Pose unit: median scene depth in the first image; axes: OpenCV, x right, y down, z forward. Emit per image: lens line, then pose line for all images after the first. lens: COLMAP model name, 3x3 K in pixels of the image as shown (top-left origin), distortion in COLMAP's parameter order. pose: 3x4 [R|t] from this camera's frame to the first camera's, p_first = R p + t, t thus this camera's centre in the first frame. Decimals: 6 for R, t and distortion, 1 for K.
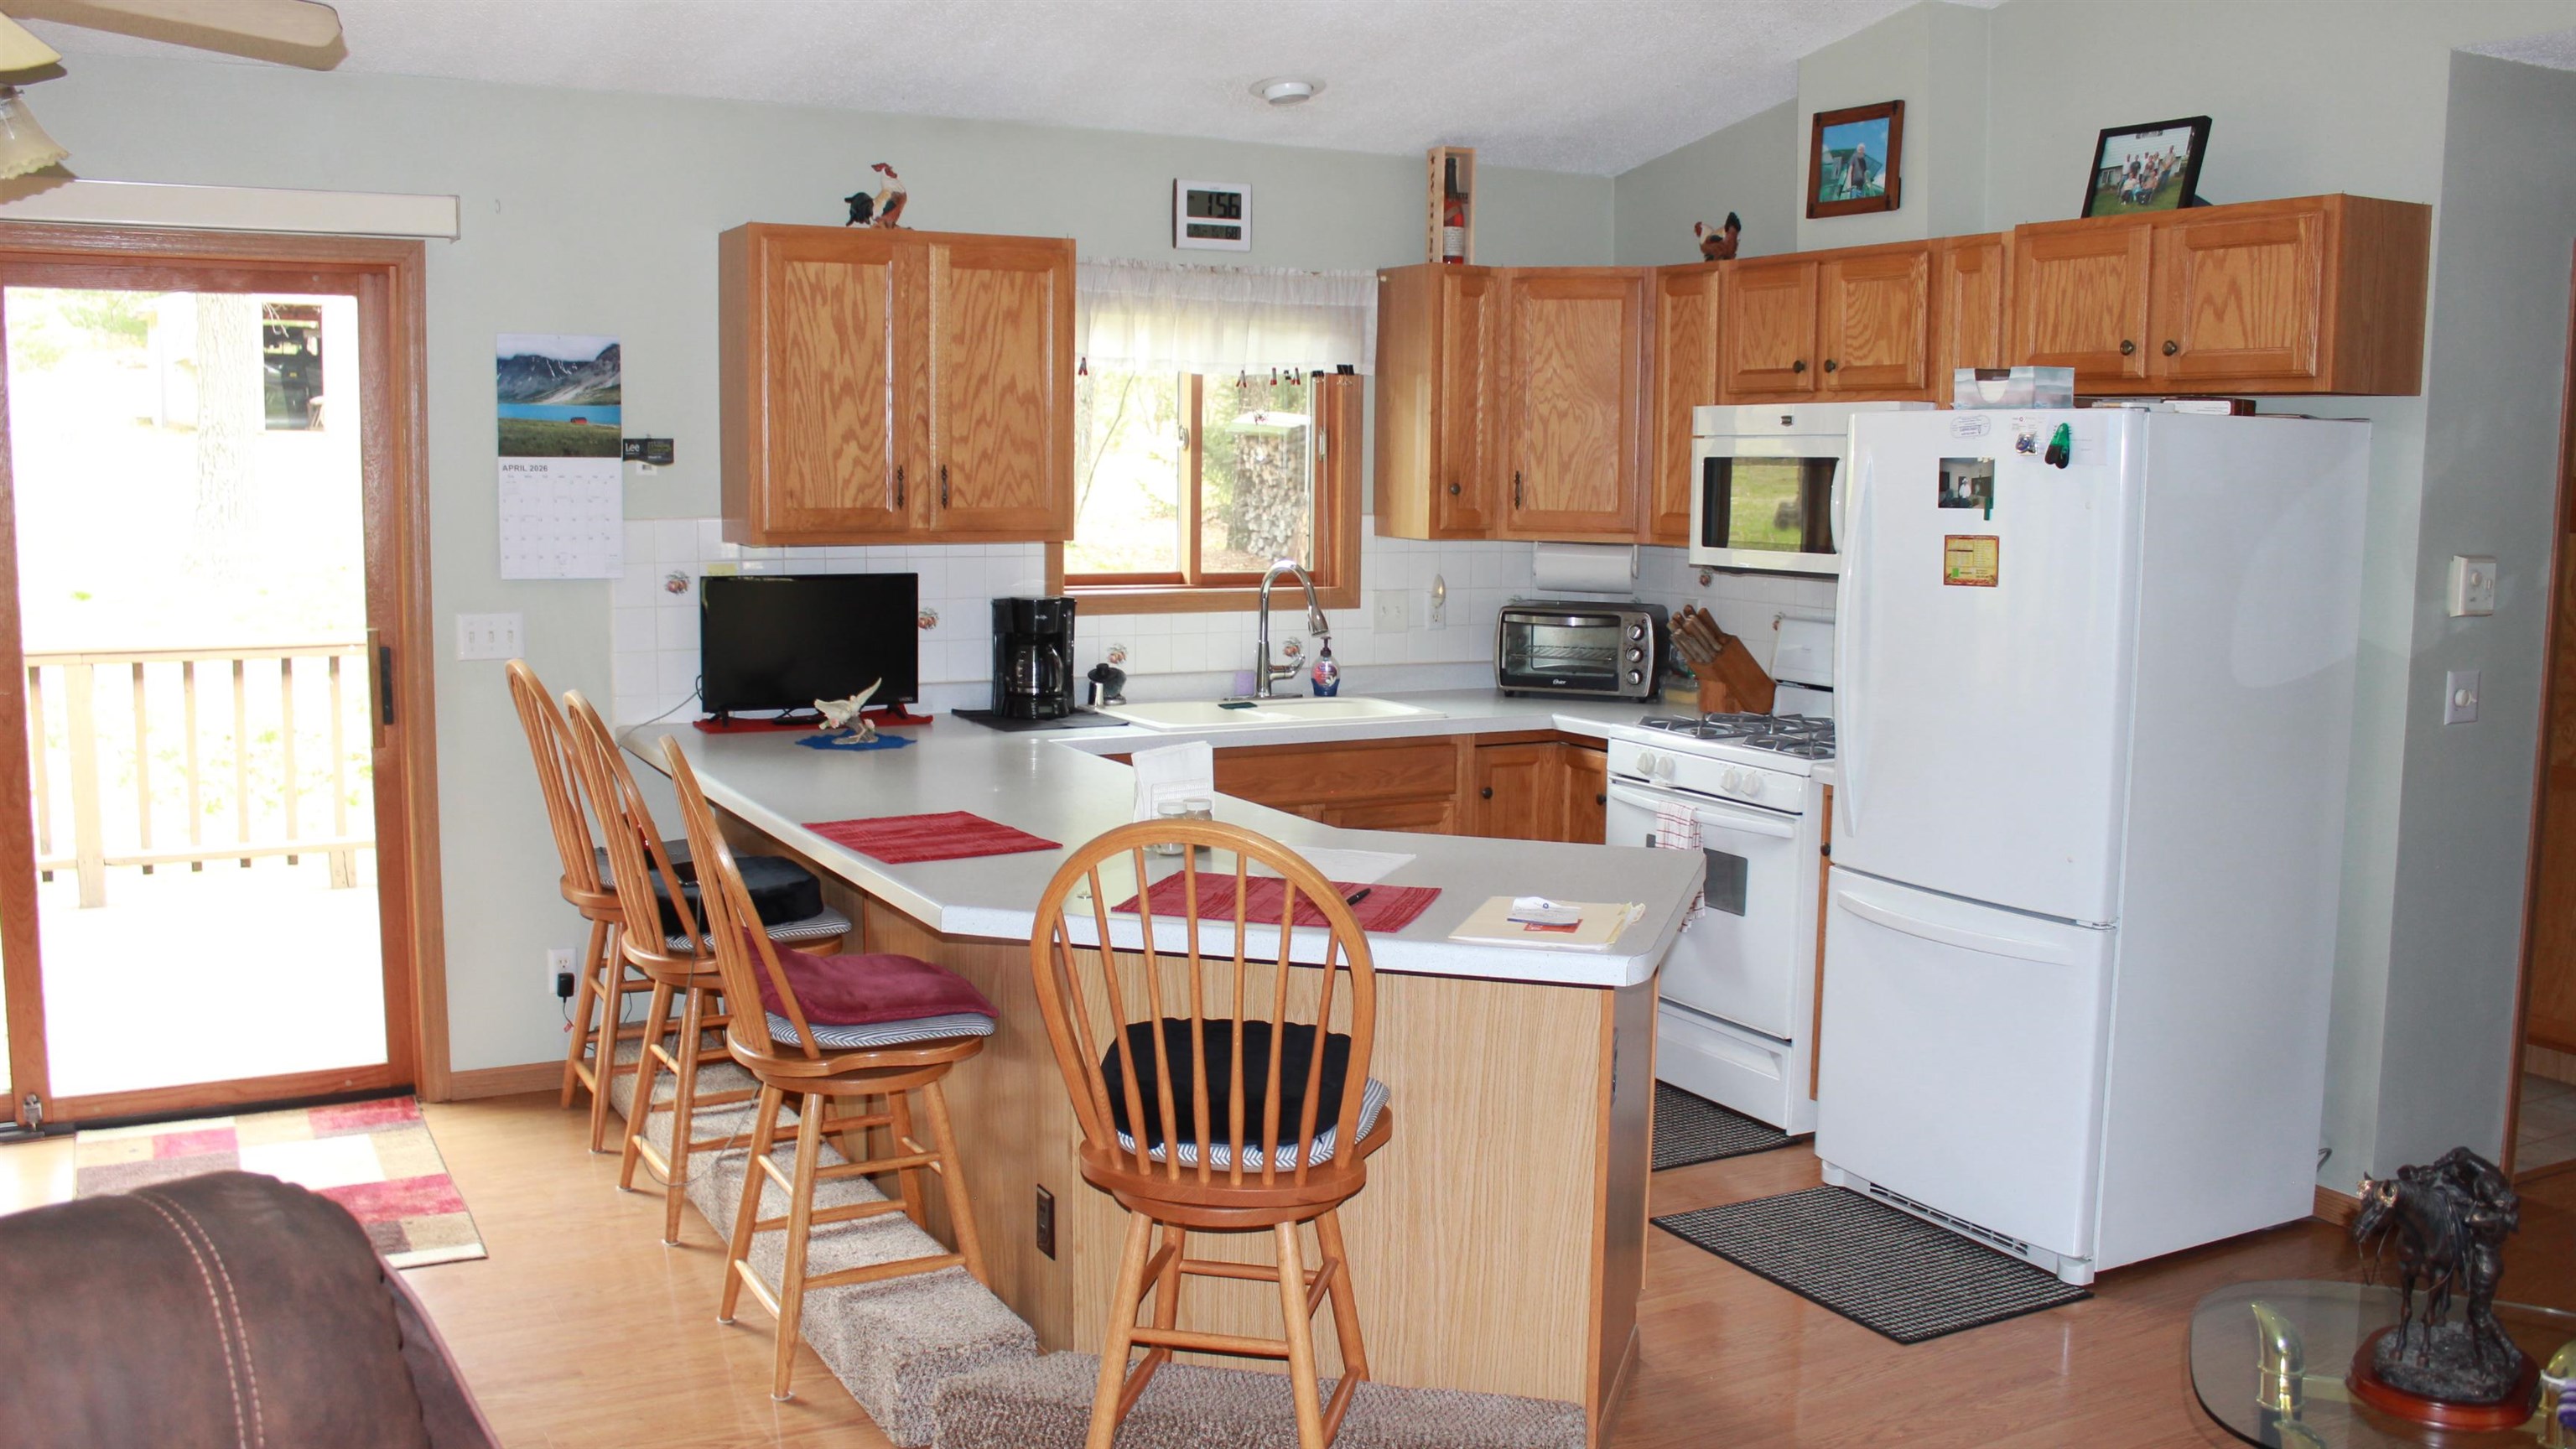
lens RADIAL K [[2172.8, 0, 1271.5], [0, 2172.8, 739.7], [0, 0, 1]] dist [-0.163528, 0.141984]
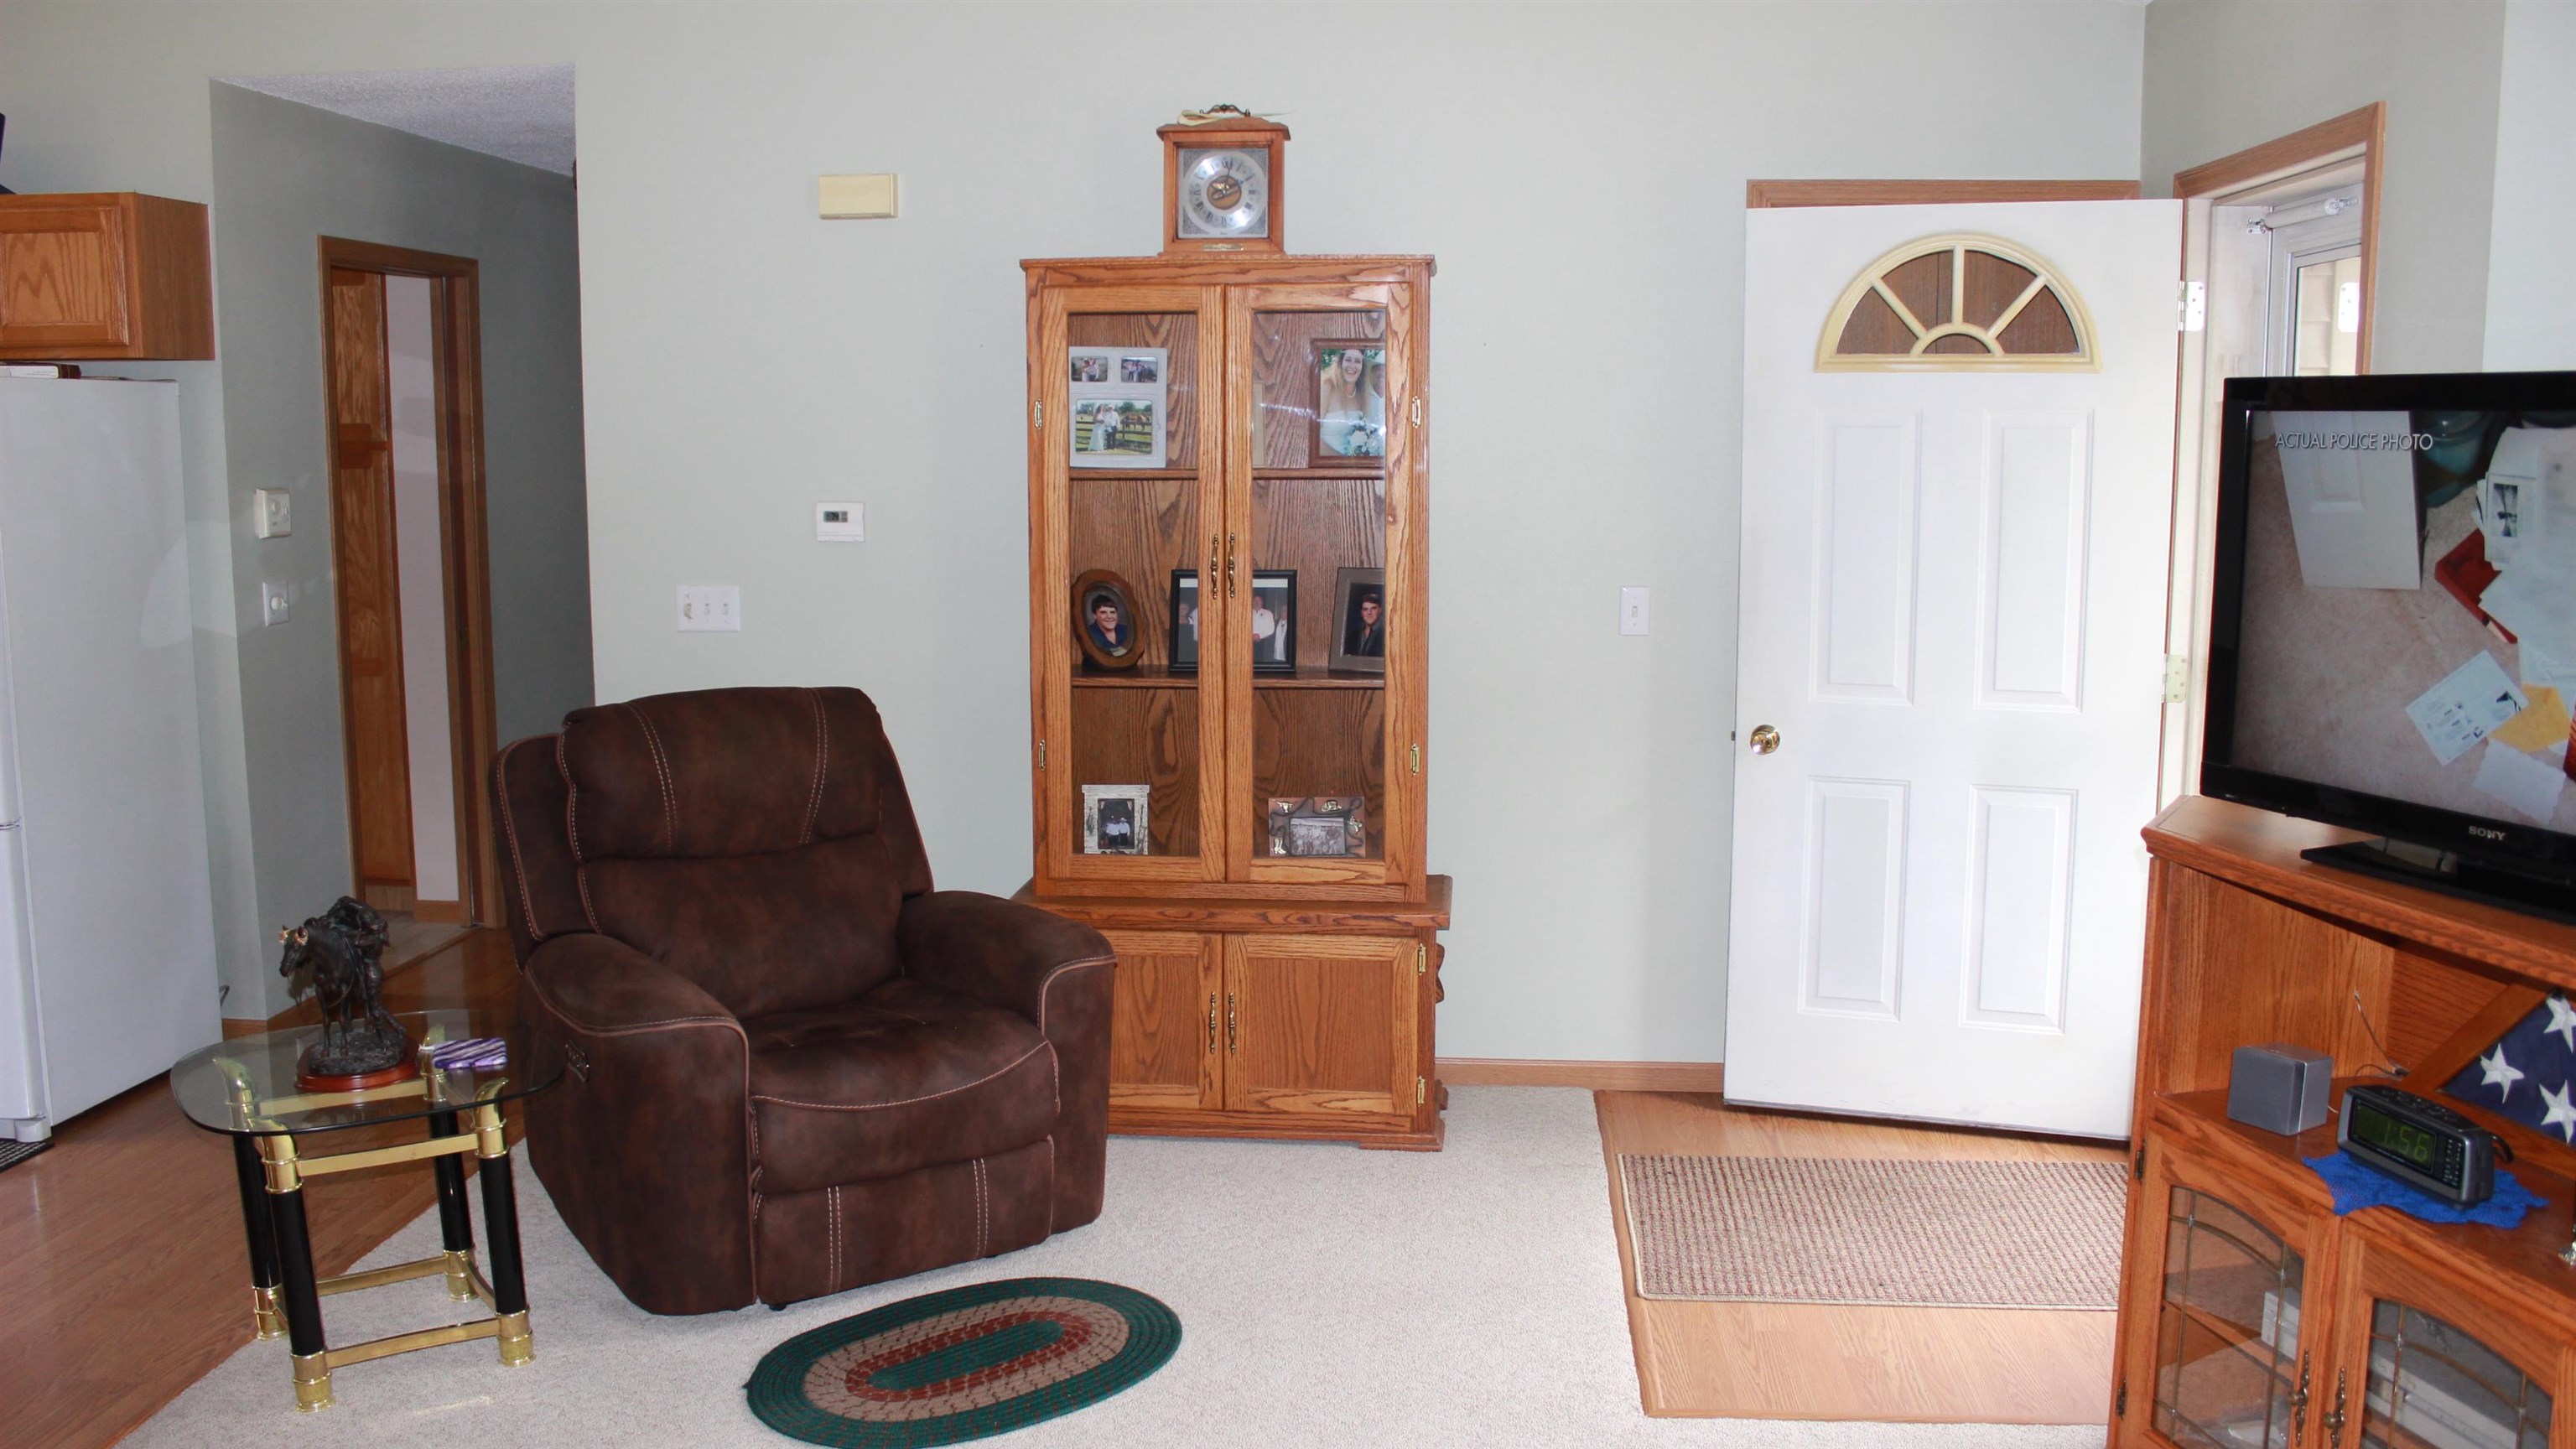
lens RADIAL K [[2172.8, 0, 1269.3], [0, 2172.8, 715.0], [0, 0, 1]] dist [-0.163528, 0.141984]
pose [[0.558232, -0.119263, 0.821068, -0.139031], [0.111060, 0.991450, 0.068504, 0.025759], [-0.822218, 0.052947, 0.566705, -0.193121]]
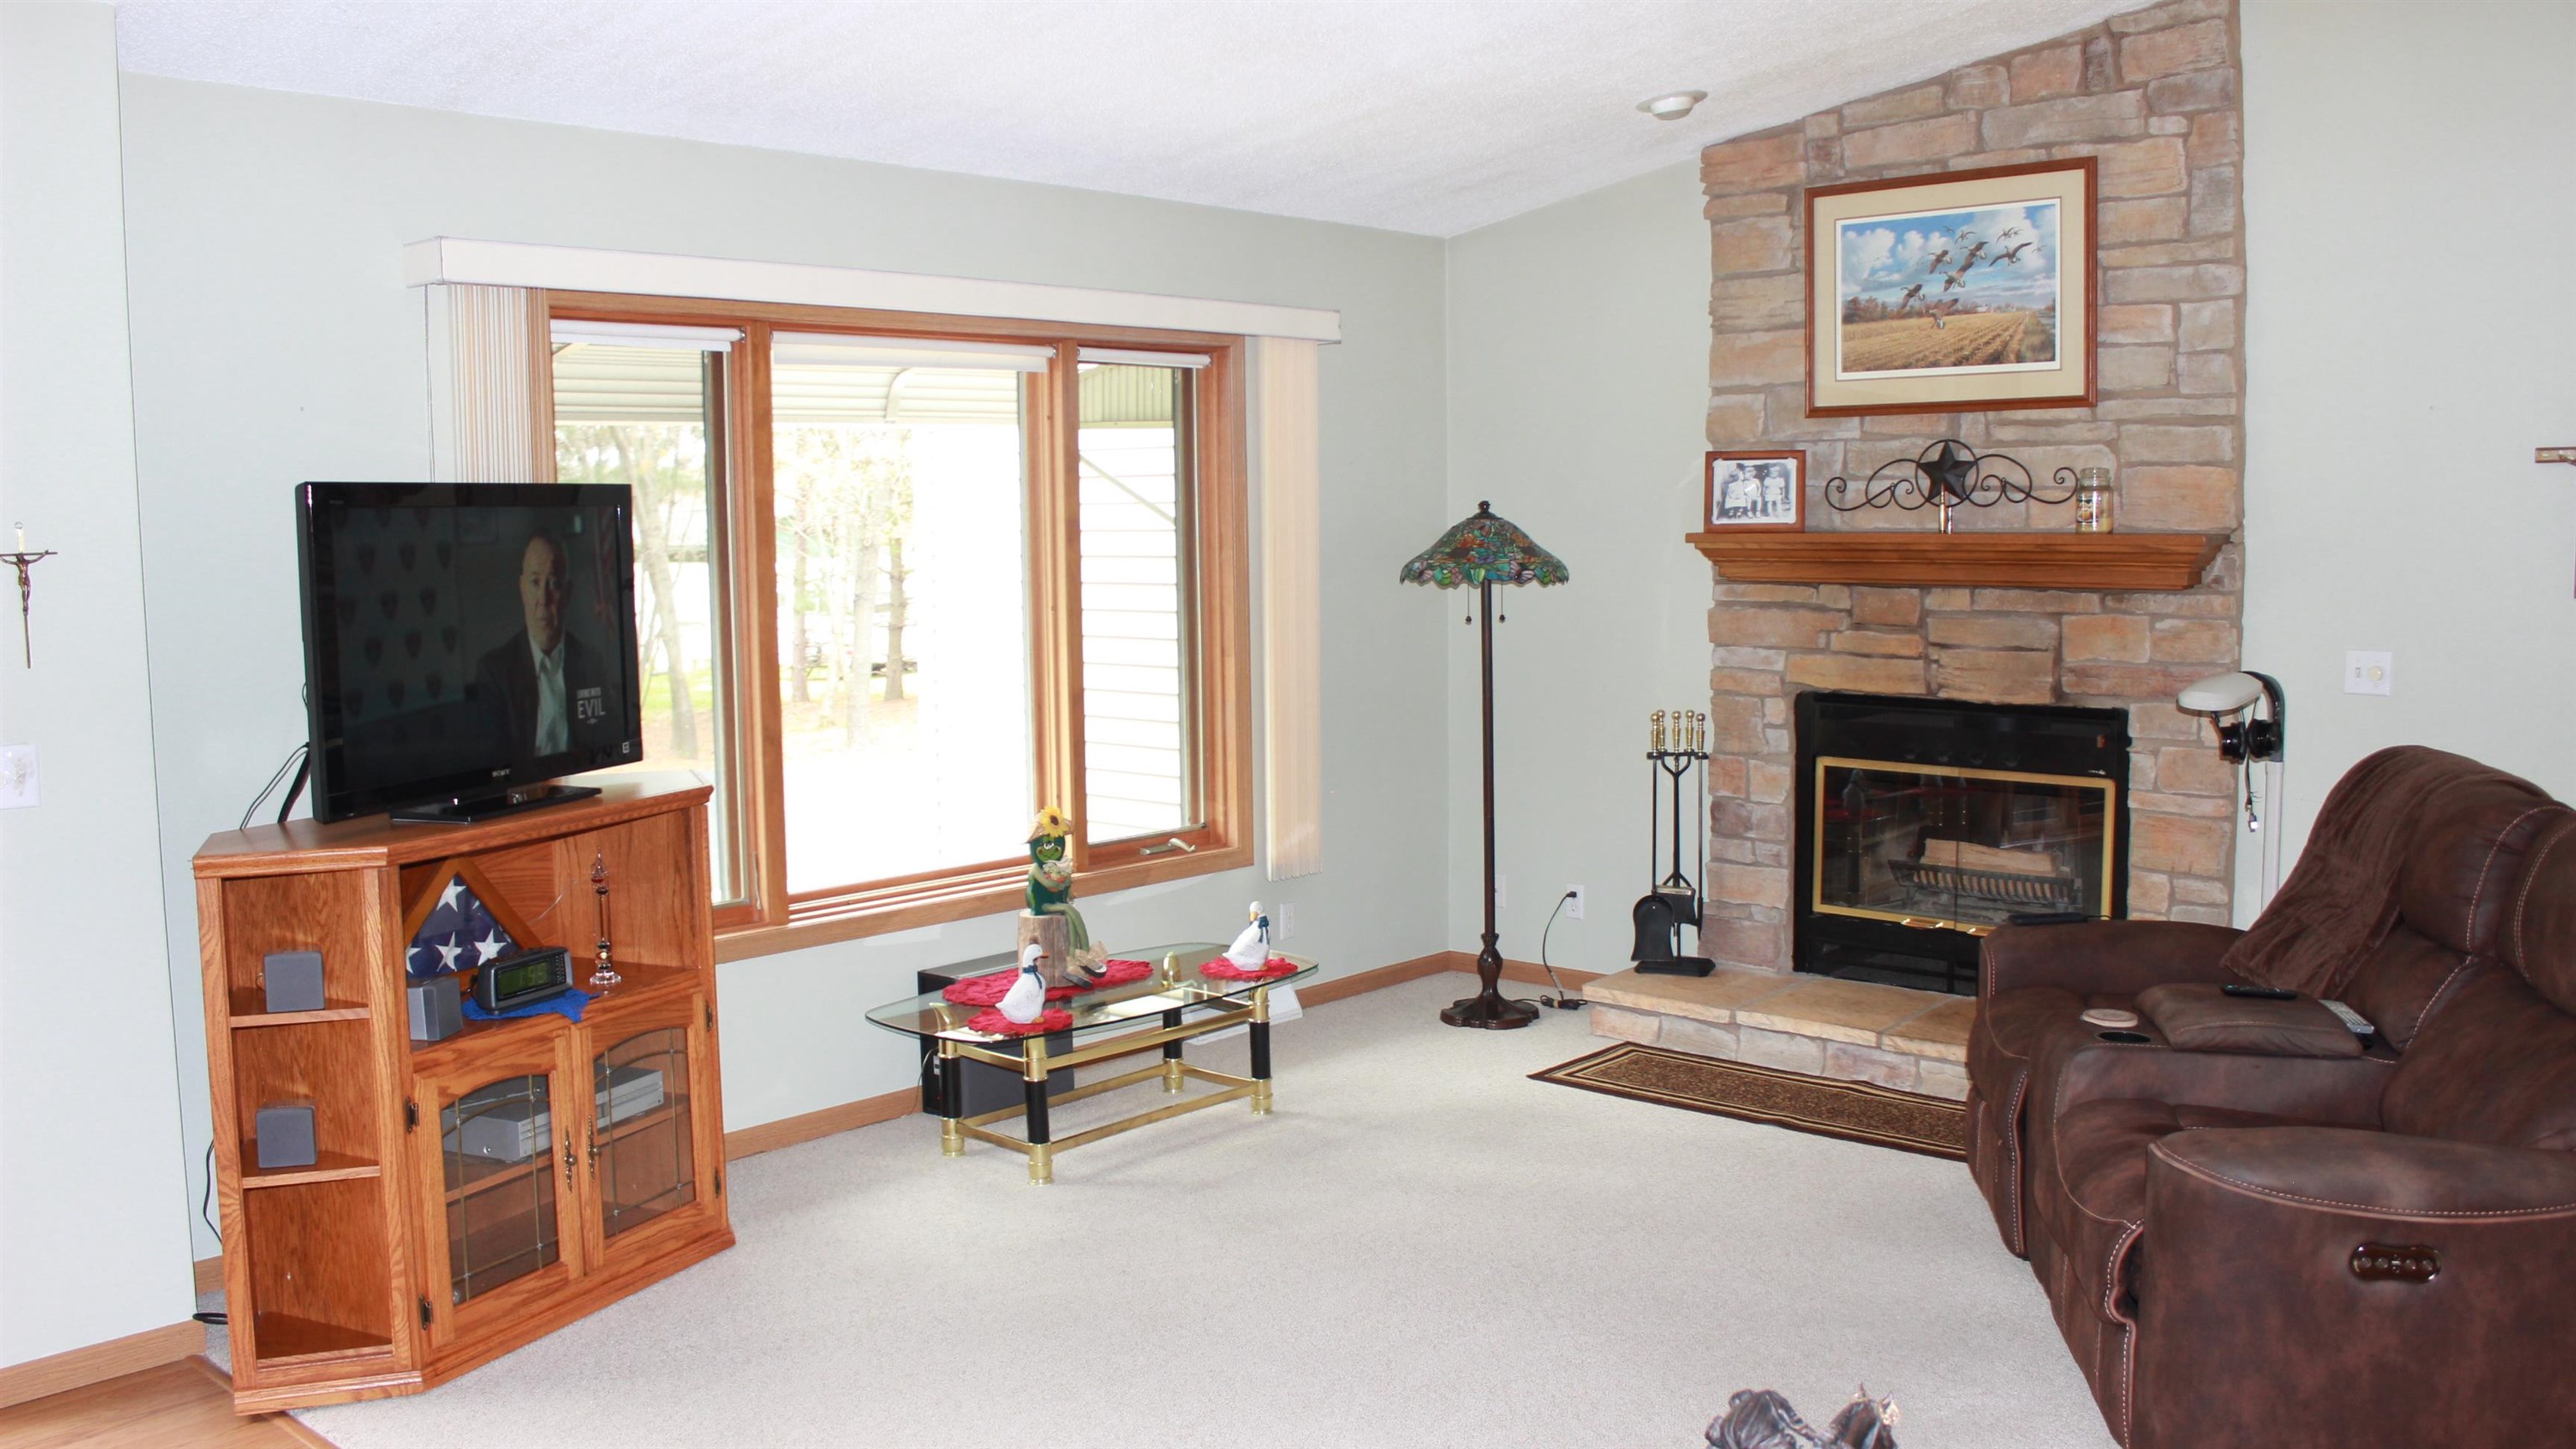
lens RADIAL K [[2172.8, 0, 1288.5], [0, 2172.8, 728.4], [0, 0, 1]] dist [-0.163528, 0.141984]
pose [[-0.939962, 0.041959, -0.338691, 0.571376], [-0.034859, 0.975419, 0.217583, -0.106330], [0.339495, 0.216326, -0.915394, 0.911240]]
